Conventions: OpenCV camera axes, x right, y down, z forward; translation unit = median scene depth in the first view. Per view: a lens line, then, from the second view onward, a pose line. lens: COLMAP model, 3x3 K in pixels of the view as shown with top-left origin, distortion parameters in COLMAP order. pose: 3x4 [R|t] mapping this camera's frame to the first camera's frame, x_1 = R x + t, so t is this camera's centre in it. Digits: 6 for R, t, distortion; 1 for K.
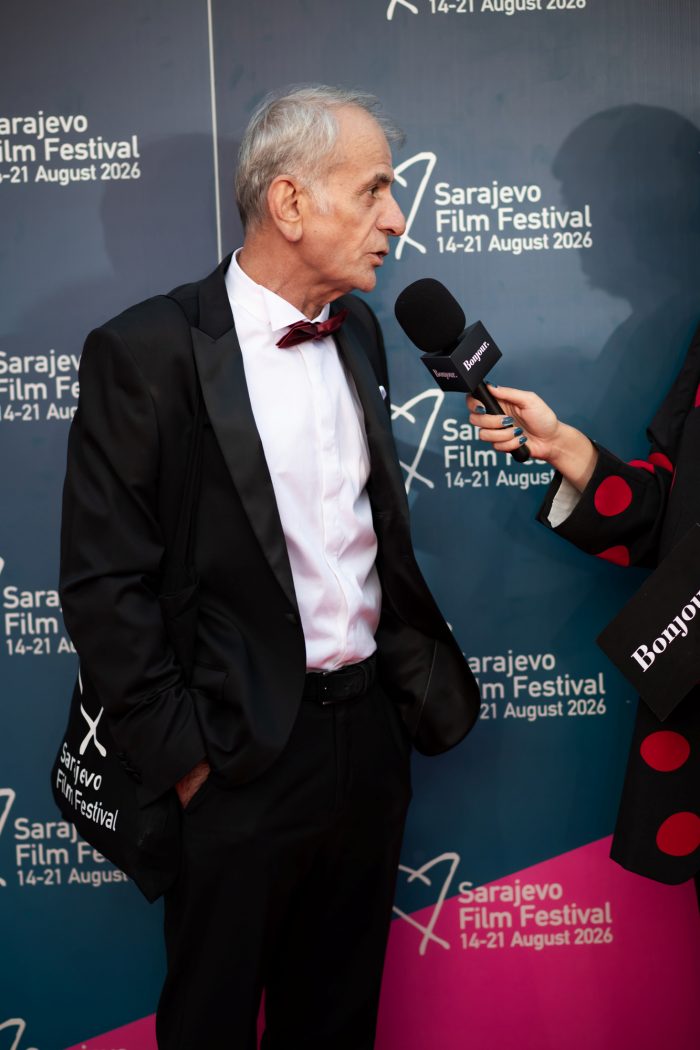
lens RADIAL K [[2657.9, 0, 350.0], [0, 2657.9, 525.0], [0, 0, 1]] dist [-0.386103, 5.354578]
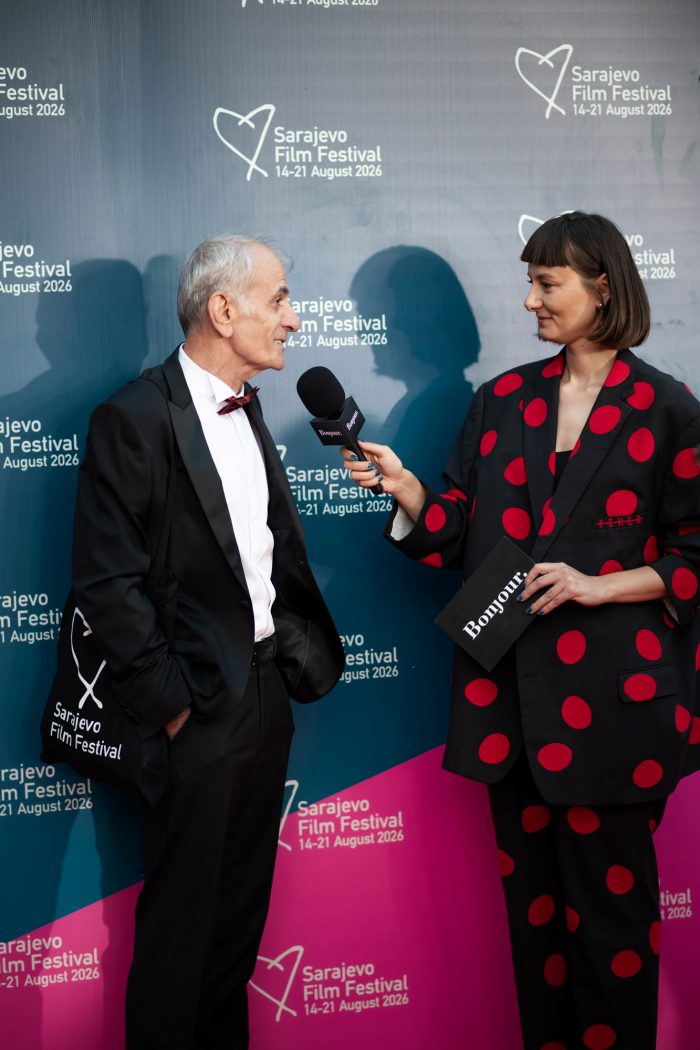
lens RADIAL K [[2657.9, 0, 350.0], [0, 2657.9, 525.0], [0, 0, 1]] dist [-0.386103, 5.354578]
pose [[0.952857, -0.012746, 0.303151, -0.386044], [0.021862, 0.999404, -0.026697, 0.030941], [-0.302630, 0.032066, 0.952569, -0.365748]]
